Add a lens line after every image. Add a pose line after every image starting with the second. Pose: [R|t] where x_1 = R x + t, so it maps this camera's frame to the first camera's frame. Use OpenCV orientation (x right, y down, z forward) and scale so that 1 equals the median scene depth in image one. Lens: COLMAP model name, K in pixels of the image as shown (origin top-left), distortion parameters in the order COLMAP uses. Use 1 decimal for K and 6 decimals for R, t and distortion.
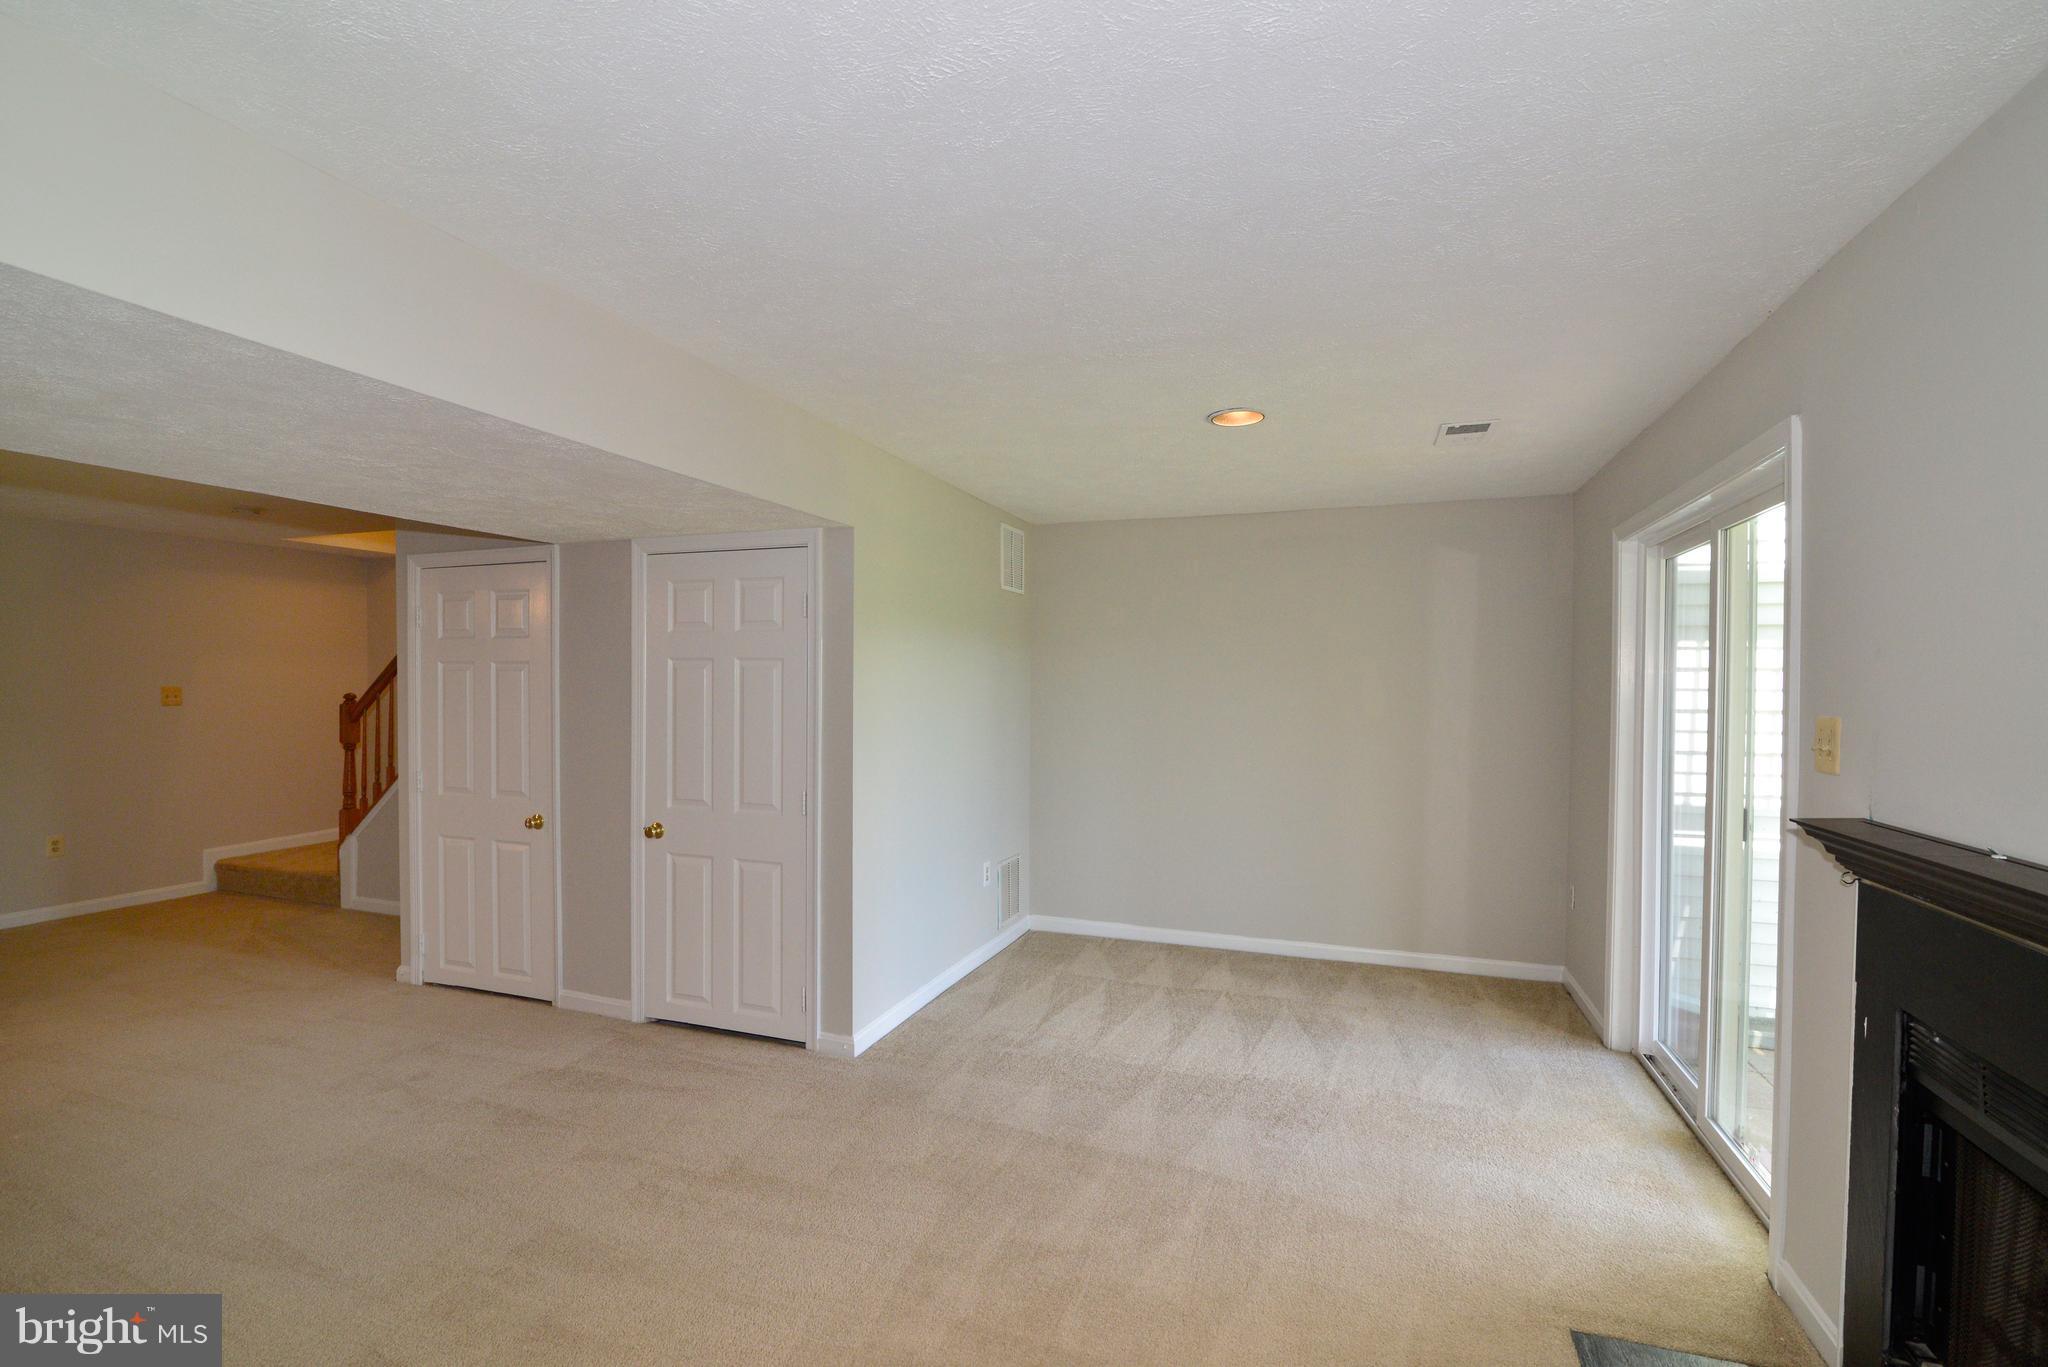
lens RADIAL K [[934.2, 0, 1023.0], [0, 934.2, 689.8], [0, 0, 1]] dist [-0.021308, 0.000846]
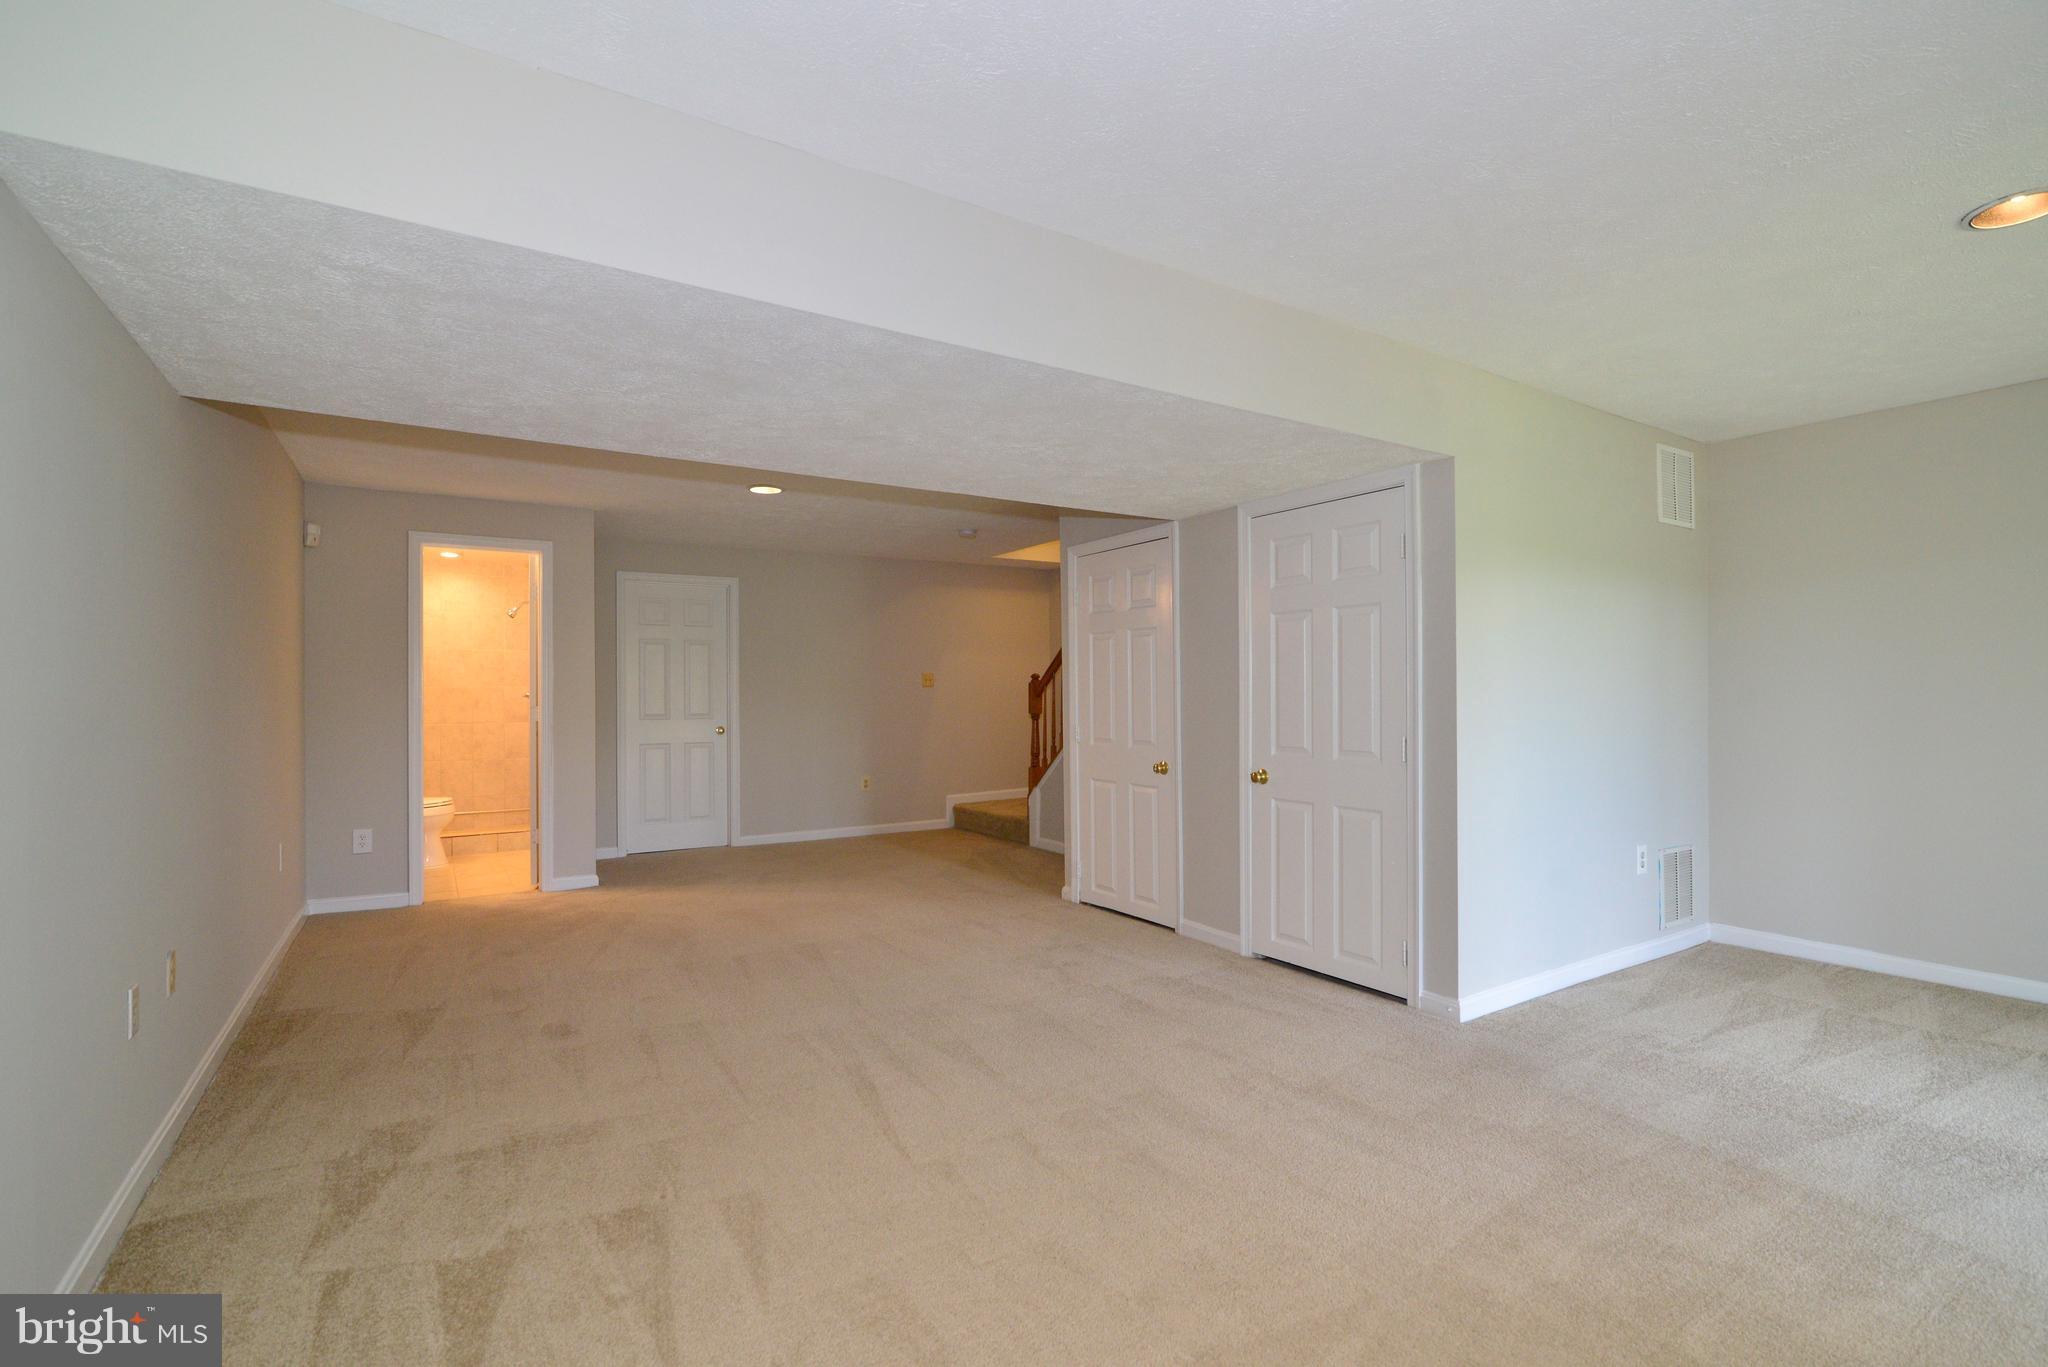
lens RADIAL K [[934.2, 0, 1015.7], [0, 934.2, 690.4], [0, 0, 1]] dist [-0.021308, 0.000846]
pose [[0.785822, -0.012916, -0.618318, 0.043593], [0.004549, 0.999876, -0.015104, 0.067543], [0.618436, 0.009057, 0.785783, -0.008059]]
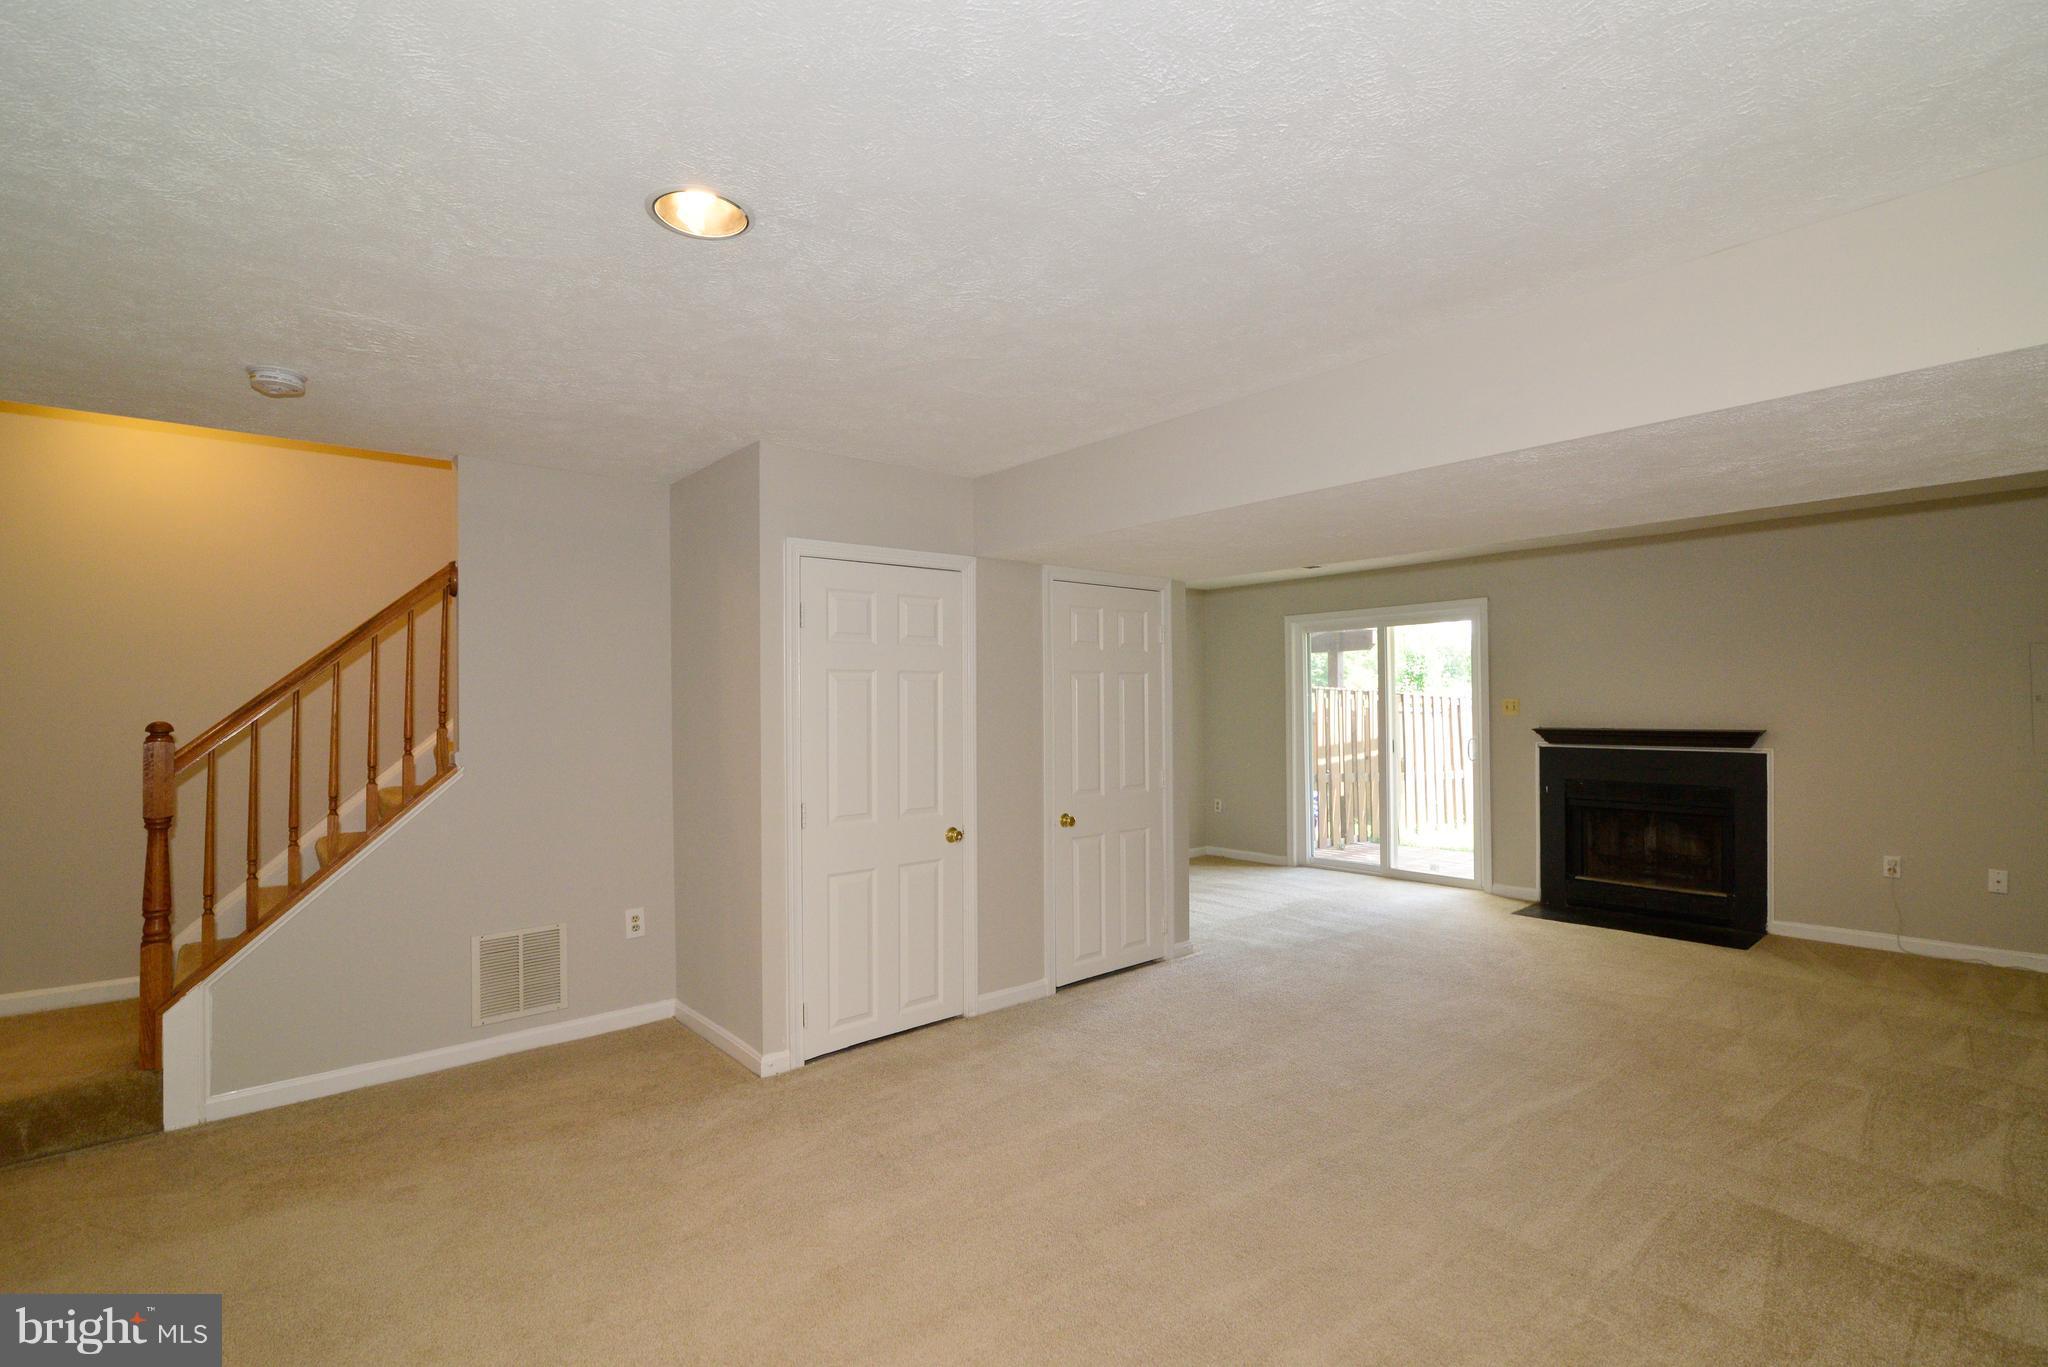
lens RADIAL K [[934.2, 0, 1009.0], [0, 934.2, 690.5], [0, 0, 1]] dist [-0.021308, 0.000846]
pose [[0.498190, 0.000358, 0.867068, -1.416080], [0.023081, 0.999640, -0.013675, 0.006156], [-0.866761, 0.026826, 0.498002, 0.476939]]
